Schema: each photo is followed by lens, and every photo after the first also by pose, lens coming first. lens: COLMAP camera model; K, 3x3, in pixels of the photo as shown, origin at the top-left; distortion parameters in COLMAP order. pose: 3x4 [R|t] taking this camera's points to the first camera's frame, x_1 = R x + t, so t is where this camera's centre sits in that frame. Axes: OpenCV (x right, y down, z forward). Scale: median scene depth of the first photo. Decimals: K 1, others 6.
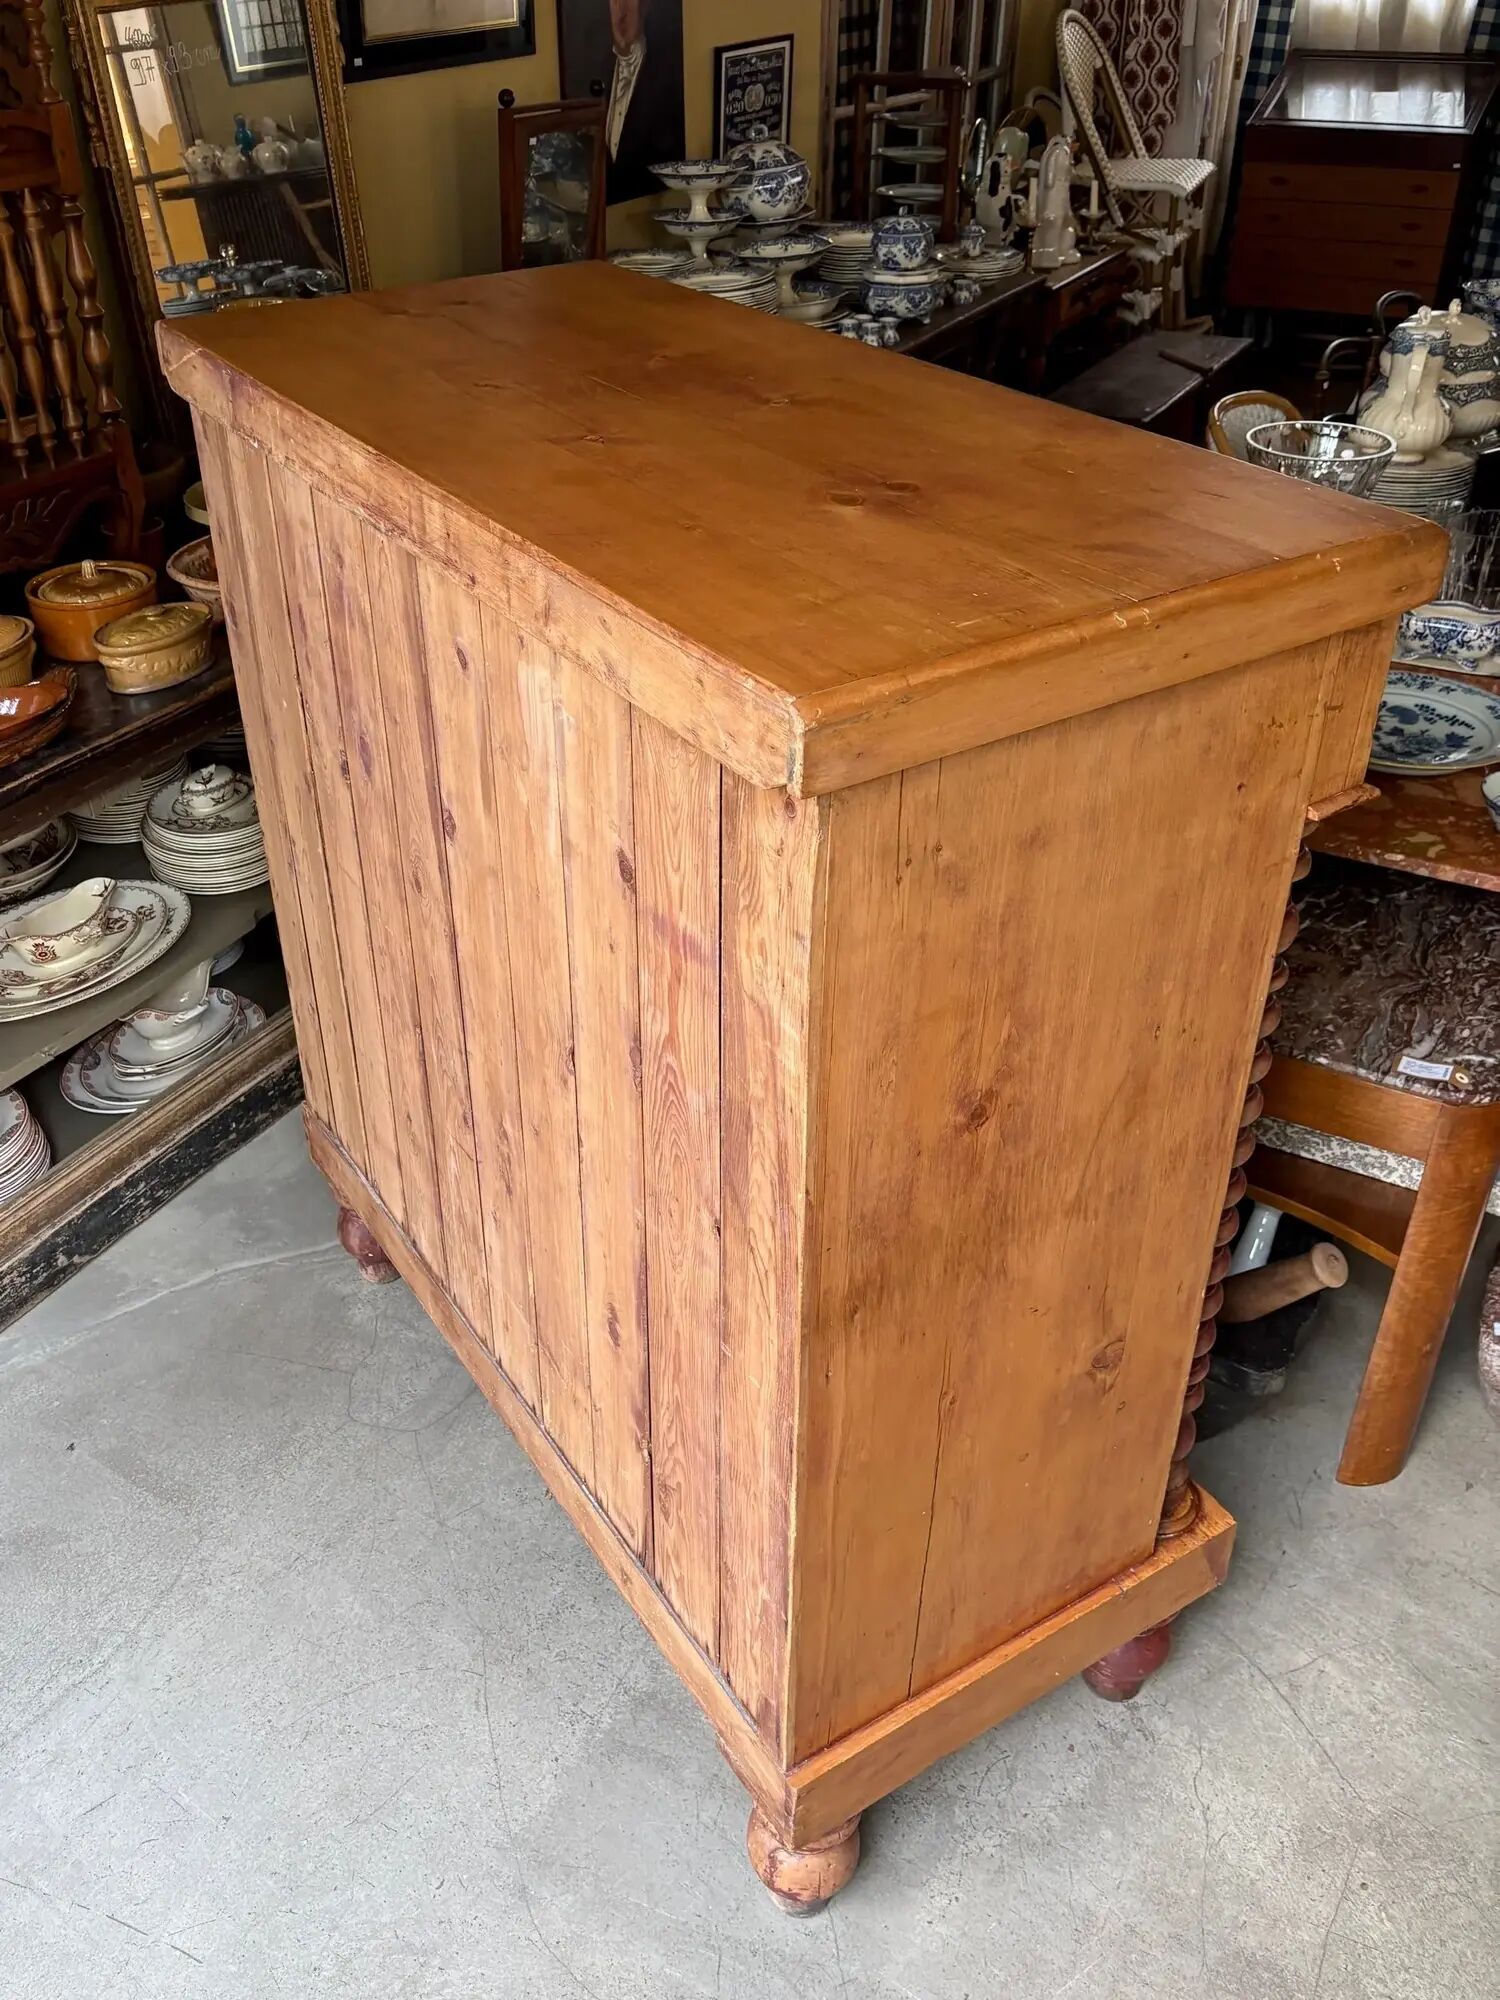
lens RADIAL K [[1741.2, 0, 668.1], [0, 1741.2, 1001.0], [0, 0, 1]] dist [0.015368, -0.006280]
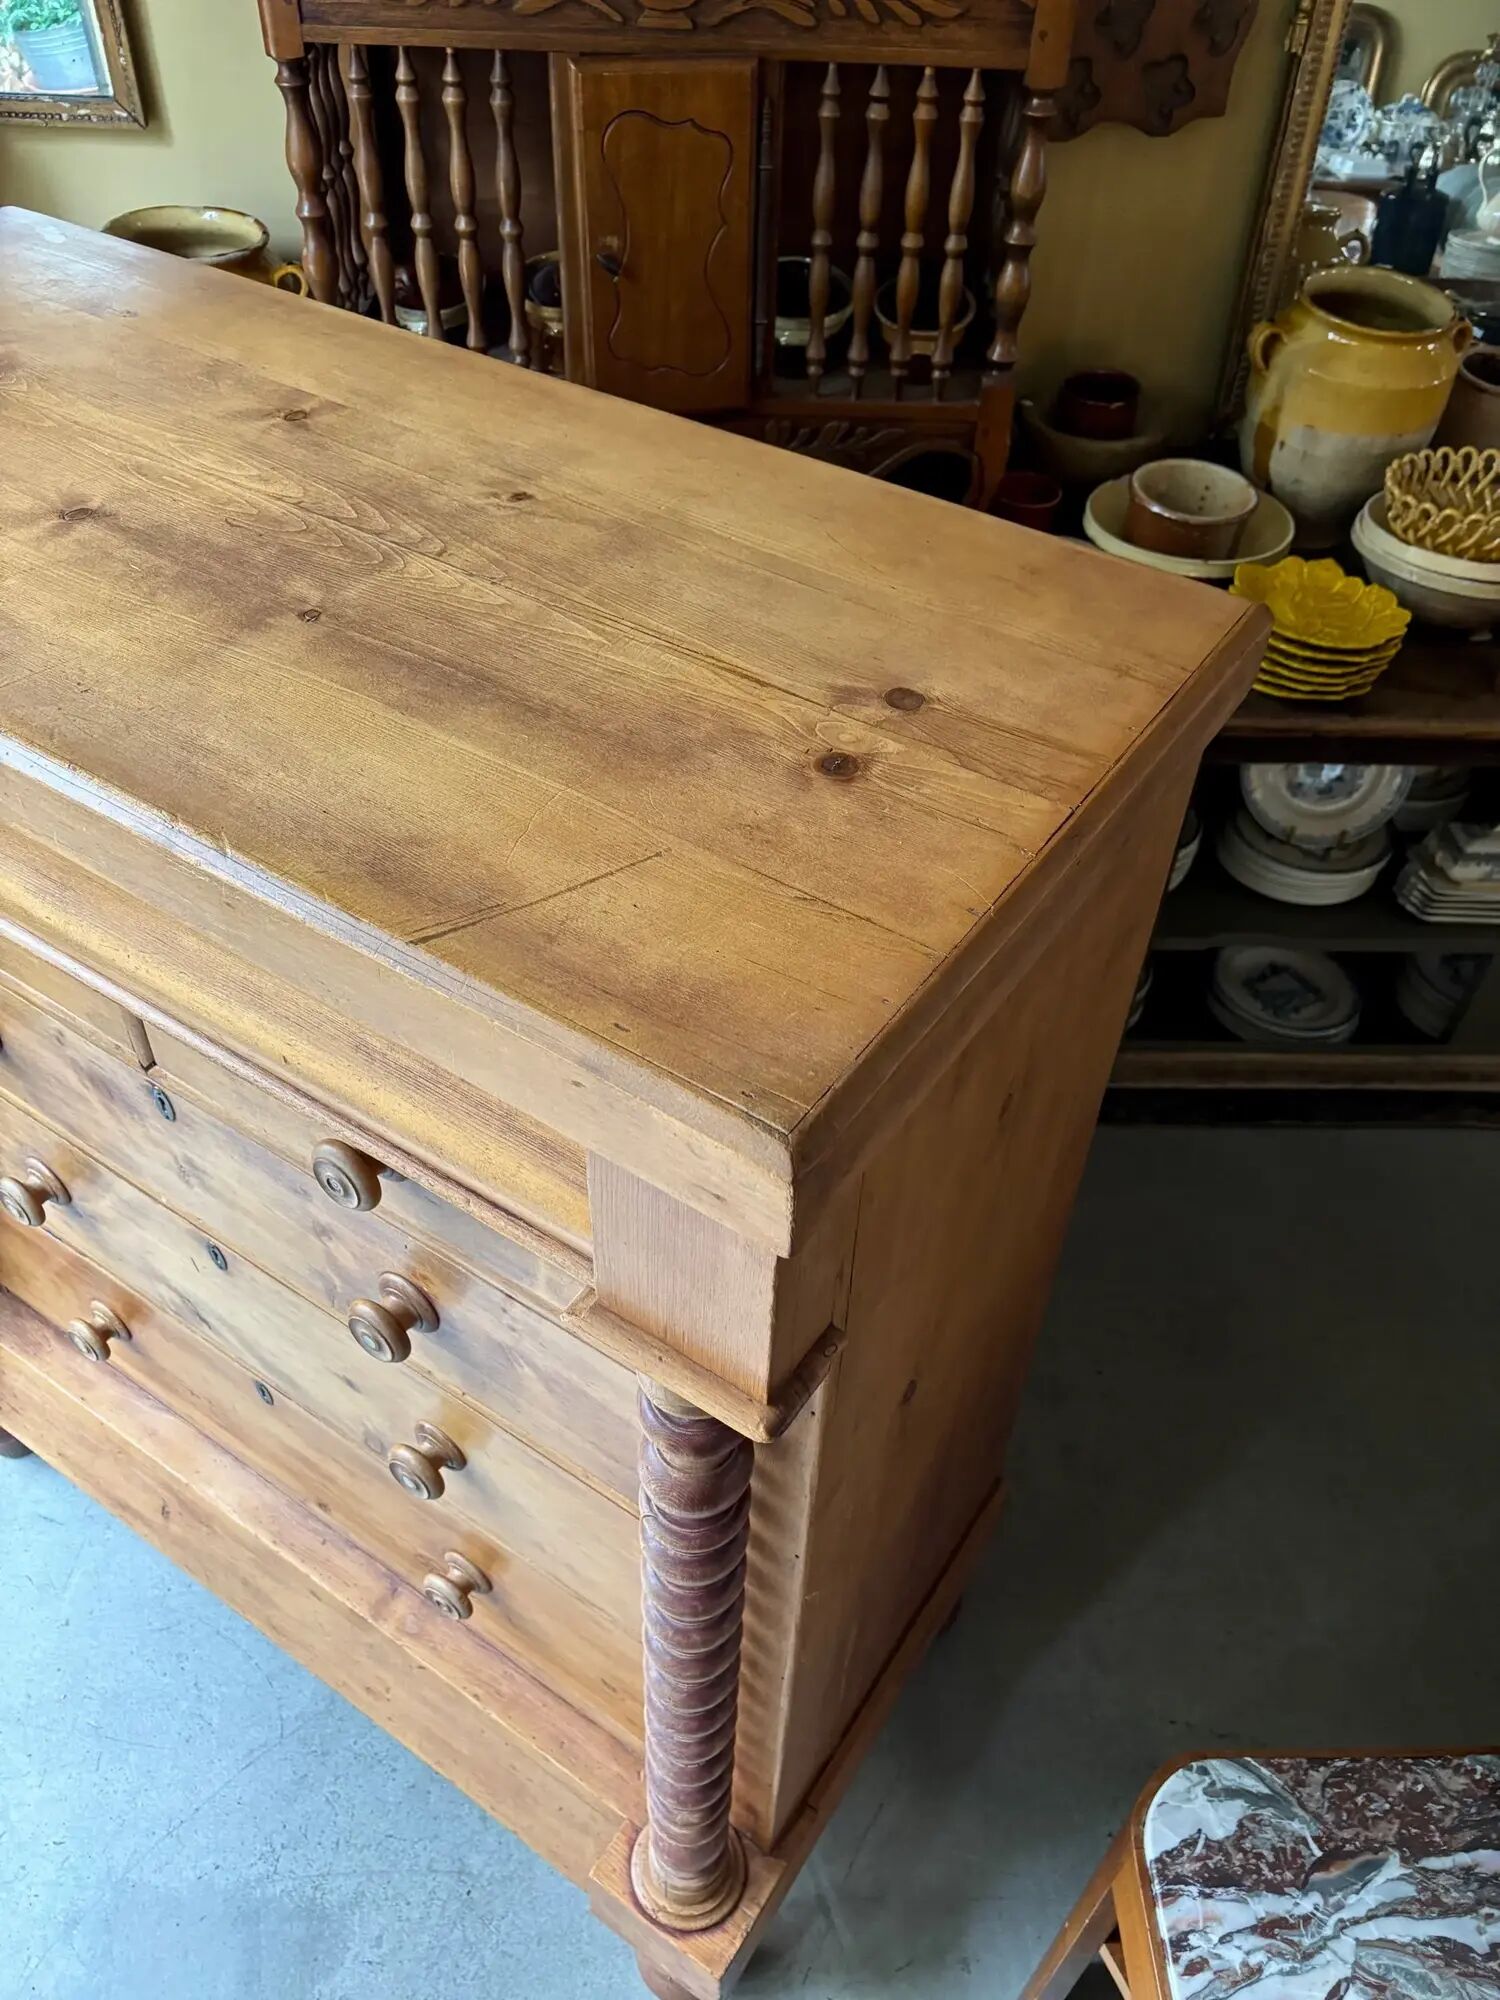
lens RADIAL K [[1522.7, 0, 746.6], [0, 1522.7, 1017.6], [0, 0, 1]] dist [0.035132, -0.042439]
pose [[0.537006, 0.611777, -0.580821, 0.141680], [-0.493831, 0.786196, 0.371520, -0.187101], [0.683927, 0.087319, 0.724306, 0.258076]]
